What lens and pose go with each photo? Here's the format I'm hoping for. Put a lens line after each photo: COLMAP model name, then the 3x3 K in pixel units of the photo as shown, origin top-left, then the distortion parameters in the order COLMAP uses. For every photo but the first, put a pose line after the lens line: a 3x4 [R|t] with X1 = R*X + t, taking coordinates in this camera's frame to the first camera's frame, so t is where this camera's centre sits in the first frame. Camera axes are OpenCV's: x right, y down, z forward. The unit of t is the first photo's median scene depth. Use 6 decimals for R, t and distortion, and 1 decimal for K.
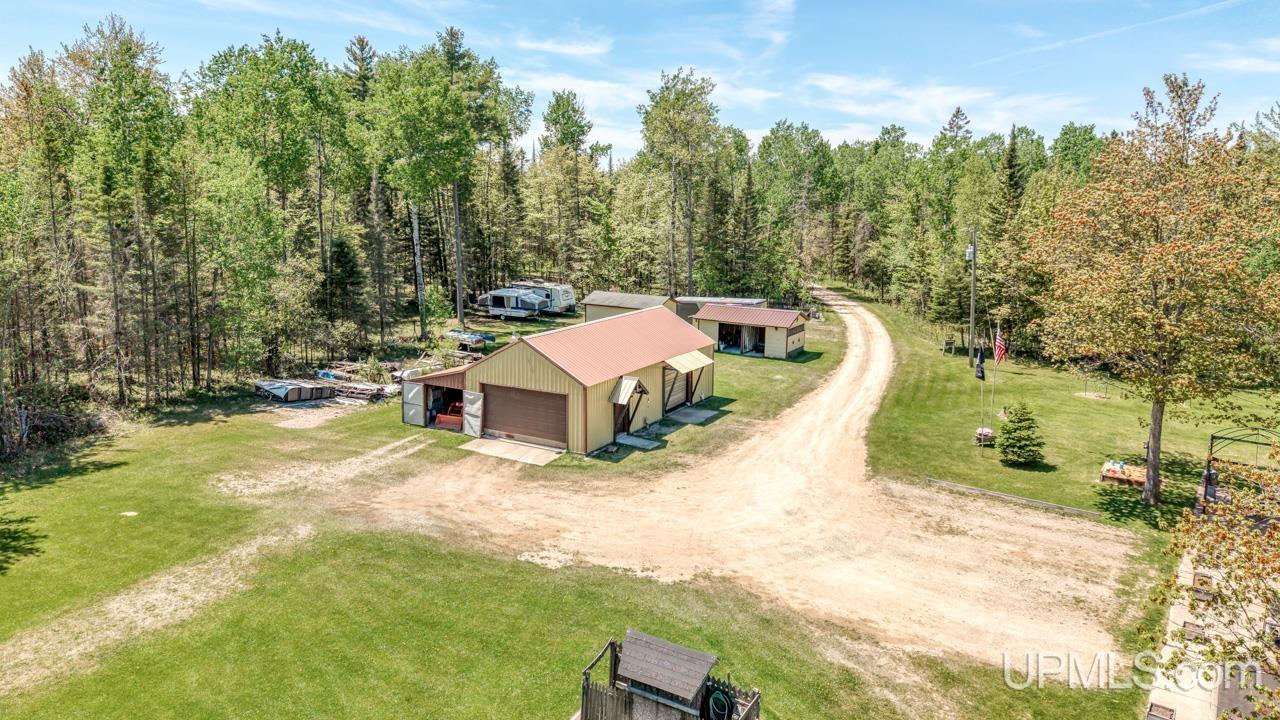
lens RADIAL K [[884.2, 0, 640.0], [0, 884.2, 360.0], [0, 0, 1]] dist [-0.000773, -0.003055]
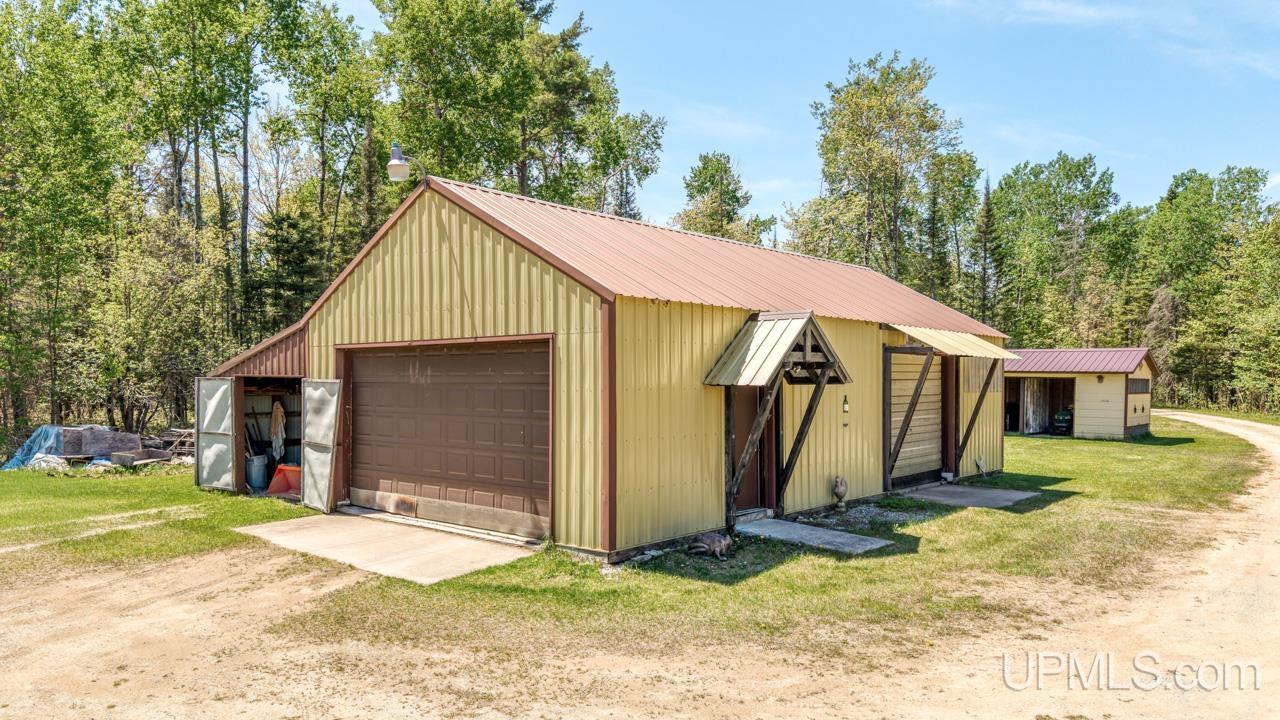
lens RADIAL K [[903.4, 0, 636.6], [0, 903.4, 416.4], [0, 0, 1]] dist [-0.001902, -0.000480]
pose [[0.981434, 0.005541, -0.191720, -0.001967], [-0.034059, 0.988732, -0.145774, 0.097455], [0.188752, 0.149597, 0.970563, 0.683033]]
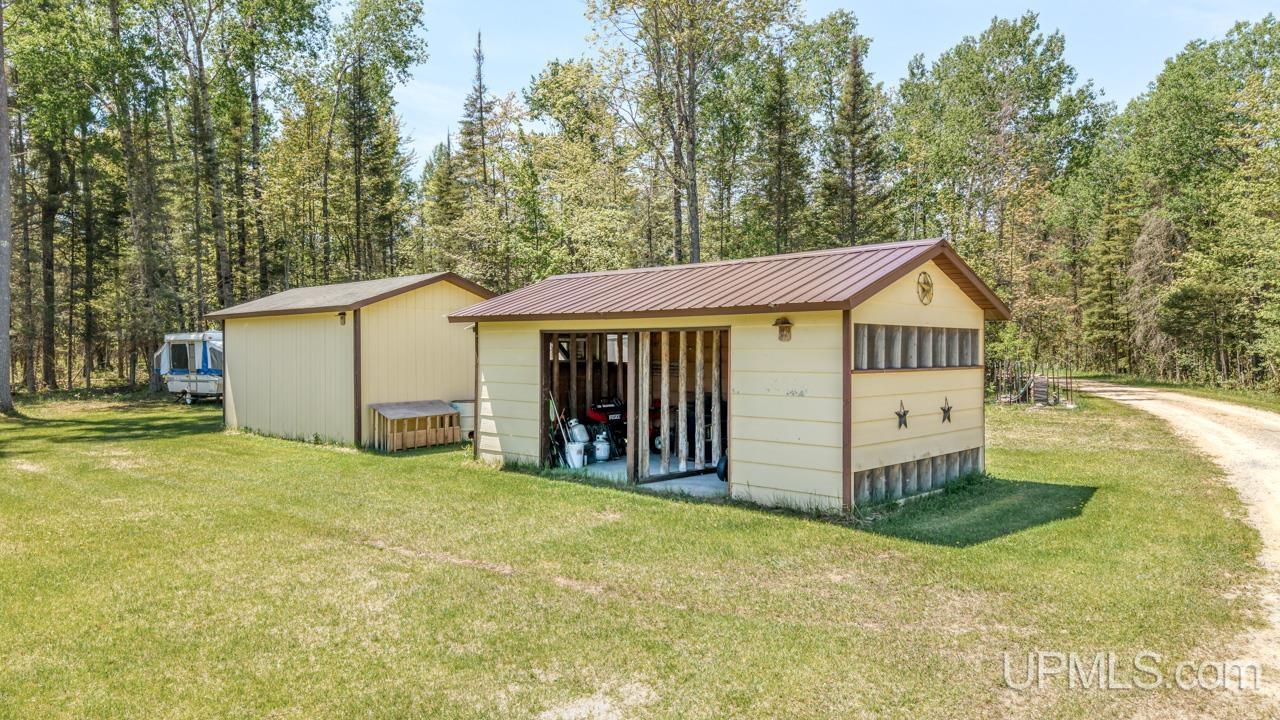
lens RADIAL K [[884.2, 0, 640.0], [0, 884.2, 360.0], [0, 0, 1]] dist [-0.000773, -0.003055]
pose [[0.972212, -0.010866, -0.233849, 0.242183], [-0.031540, 0.983735, -0.176836, 0.000954], [0.231967, 0.179298, 0.956056, 1.219239]]
